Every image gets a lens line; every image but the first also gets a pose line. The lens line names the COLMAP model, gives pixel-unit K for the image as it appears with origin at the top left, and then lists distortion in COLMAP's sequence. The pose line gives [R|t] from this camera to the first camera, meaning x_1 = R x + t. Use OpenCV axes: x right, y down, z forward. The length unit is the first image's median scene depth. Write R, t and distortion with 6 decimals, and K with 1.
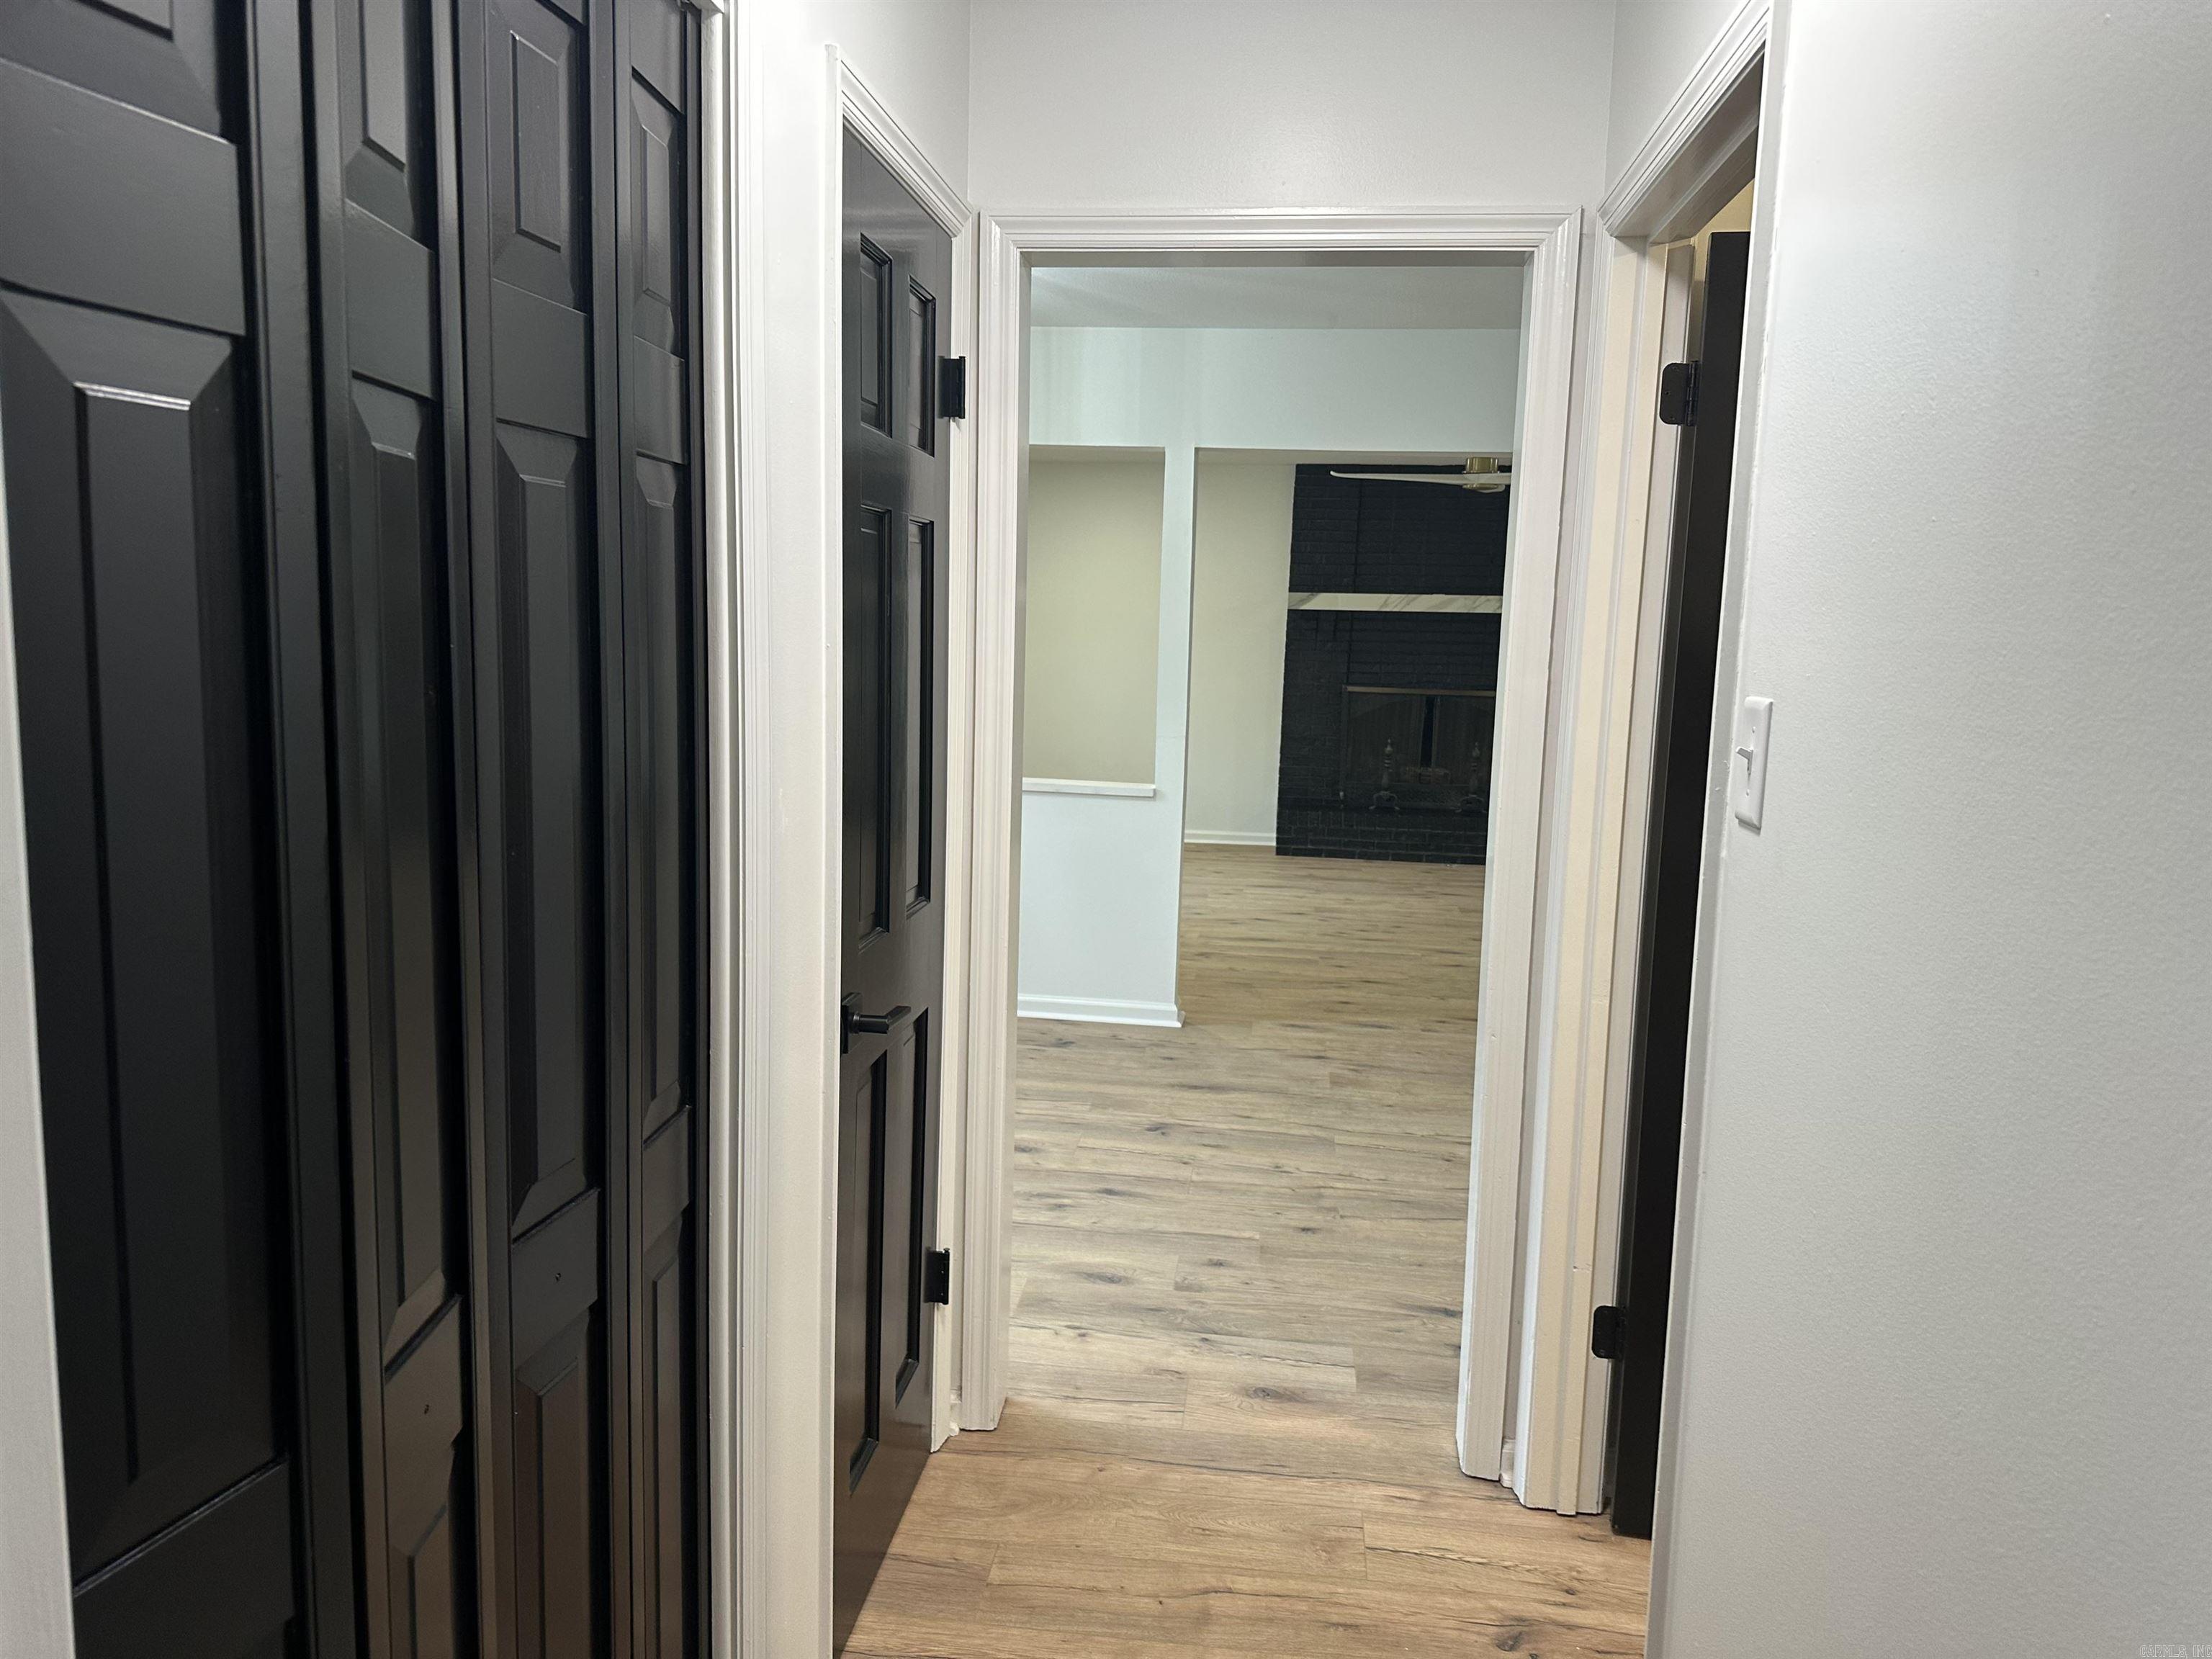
lens RADIAL K [[1557.1, 0, 1100.6], [0, 1557.1, 823.9], [0, 0, 1]] dist [0.129908, -0.182530]
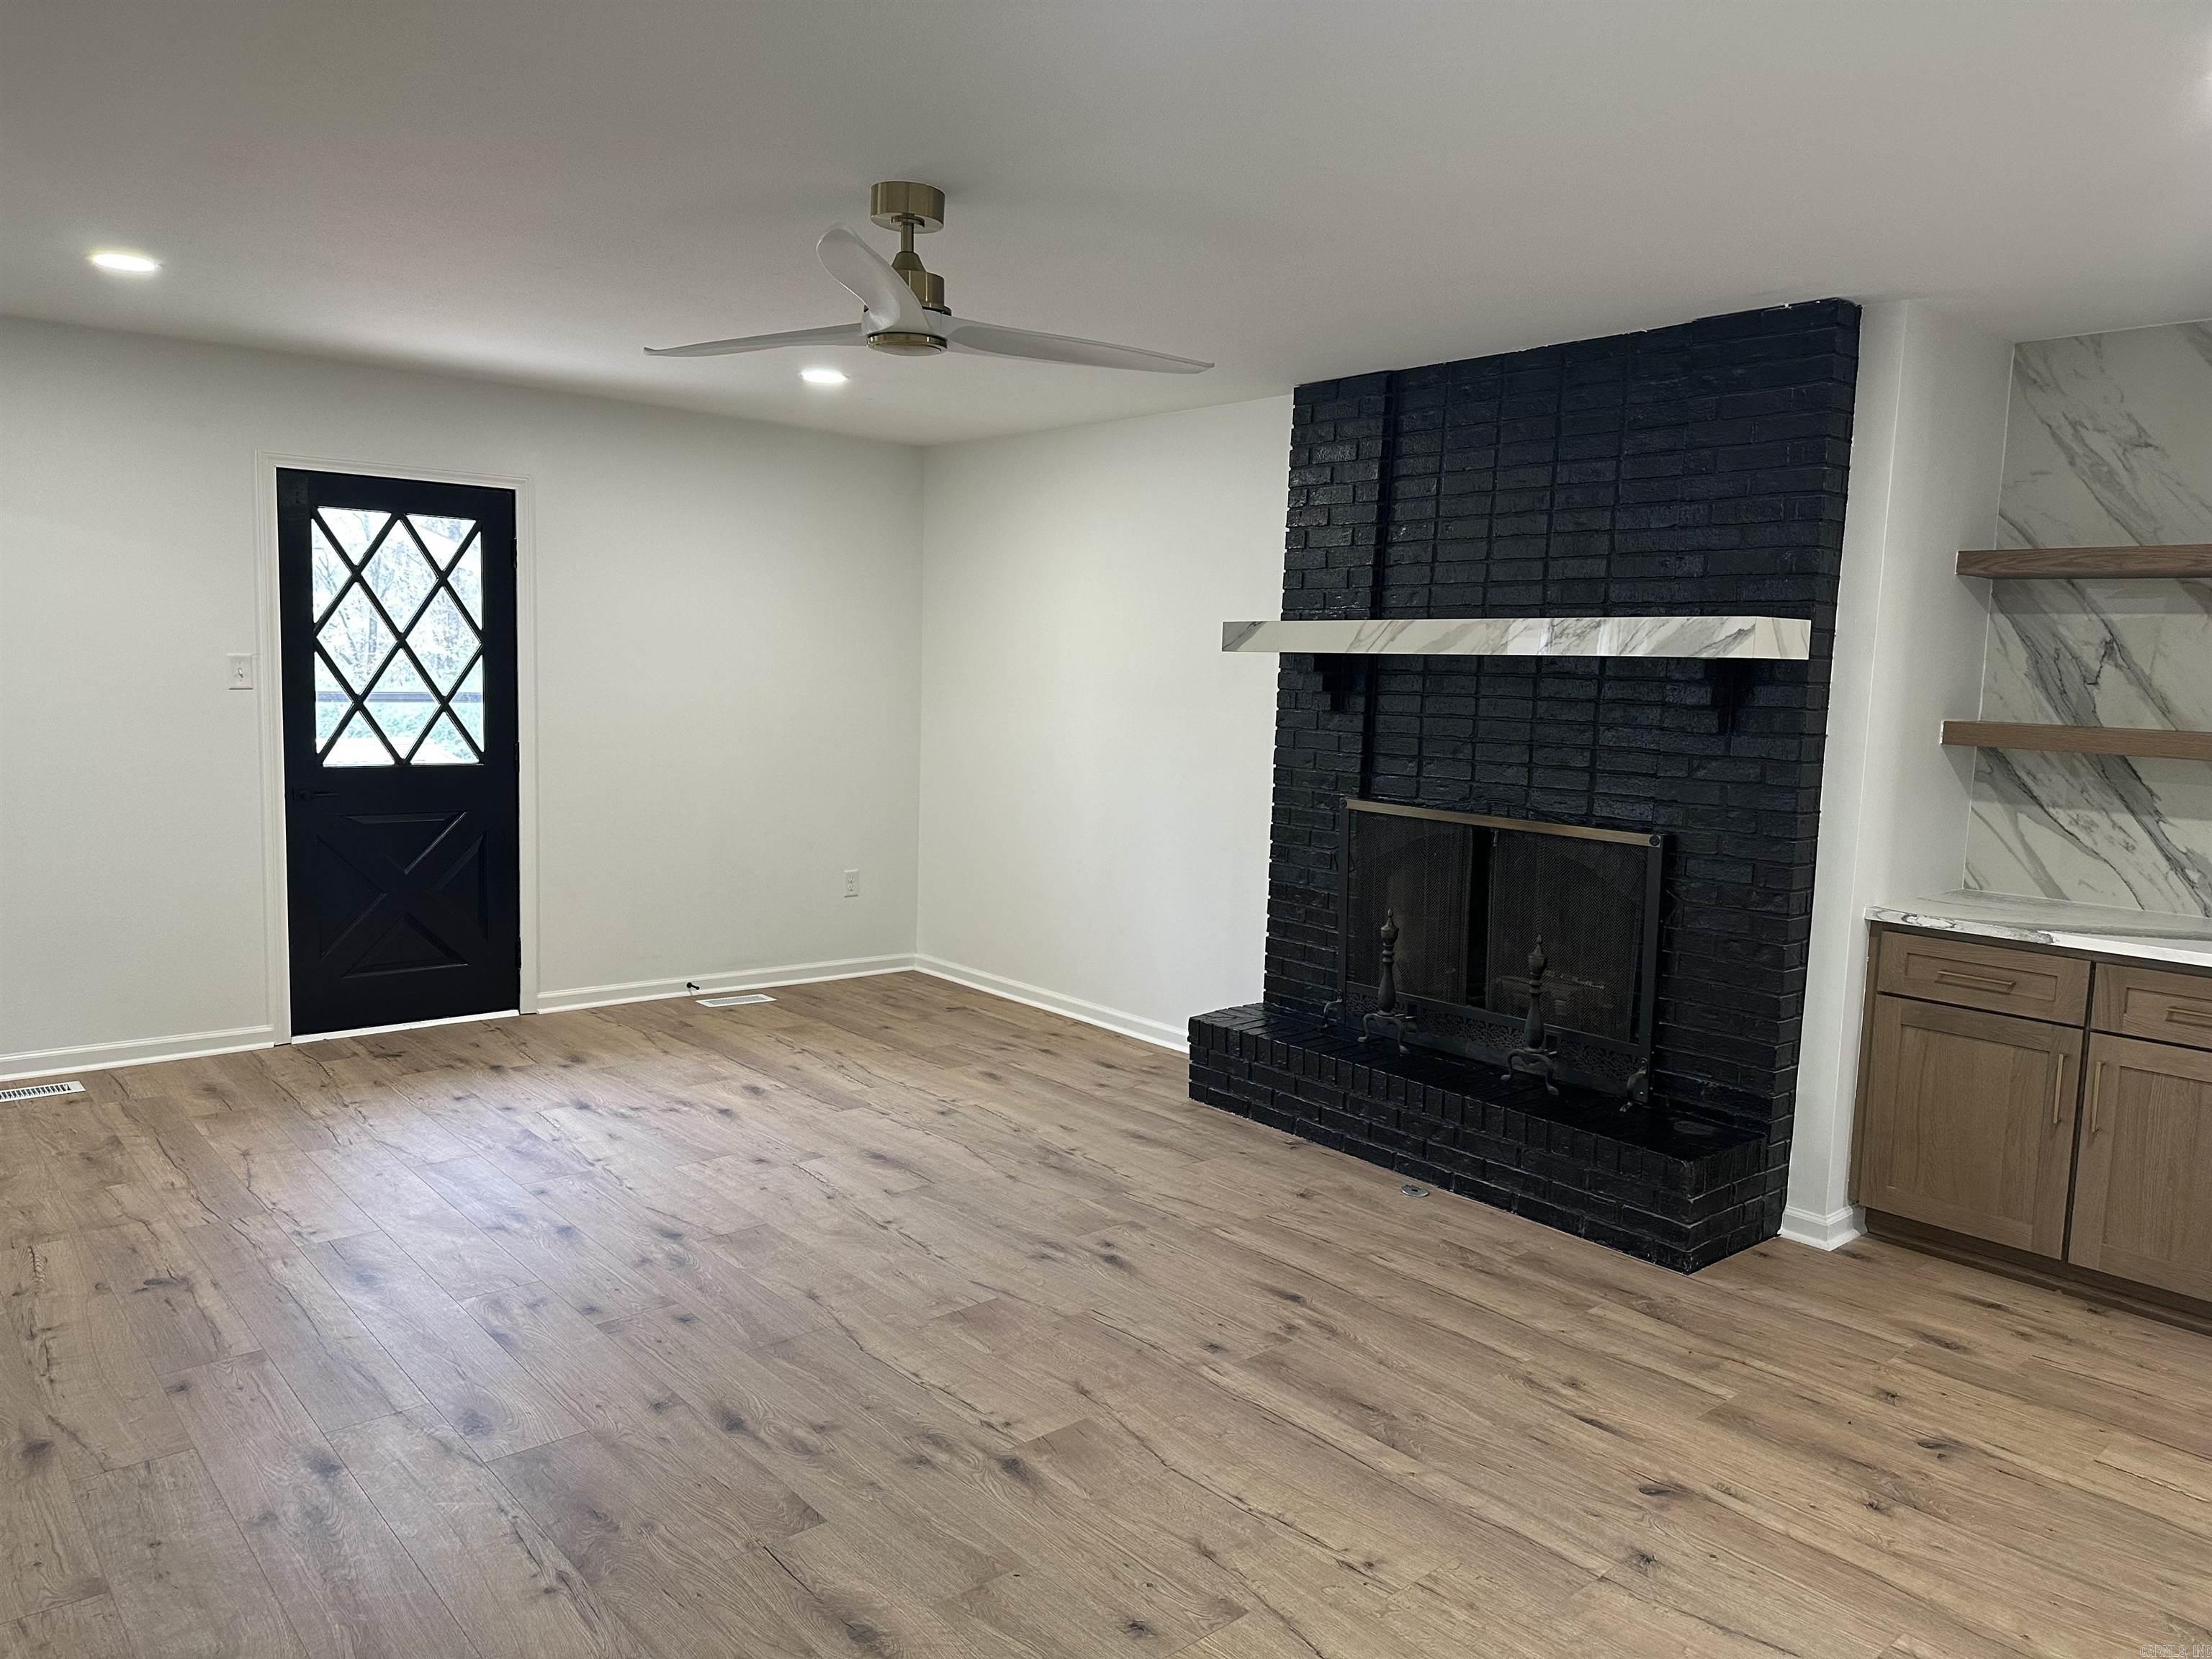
lens RADIAL K [[1557.1, 0, 1100.6], [0, 1557.1, 823.9], [0, 0, 1]] dist [0.129908, -0.182530]
pose [[0.736146, 0.067819, -0.673417, 0.631101], [-0.100971, 0.994837, -0.010188, -0.092975], [0.669249, 0.075496, 0.739193, 0.790387]]
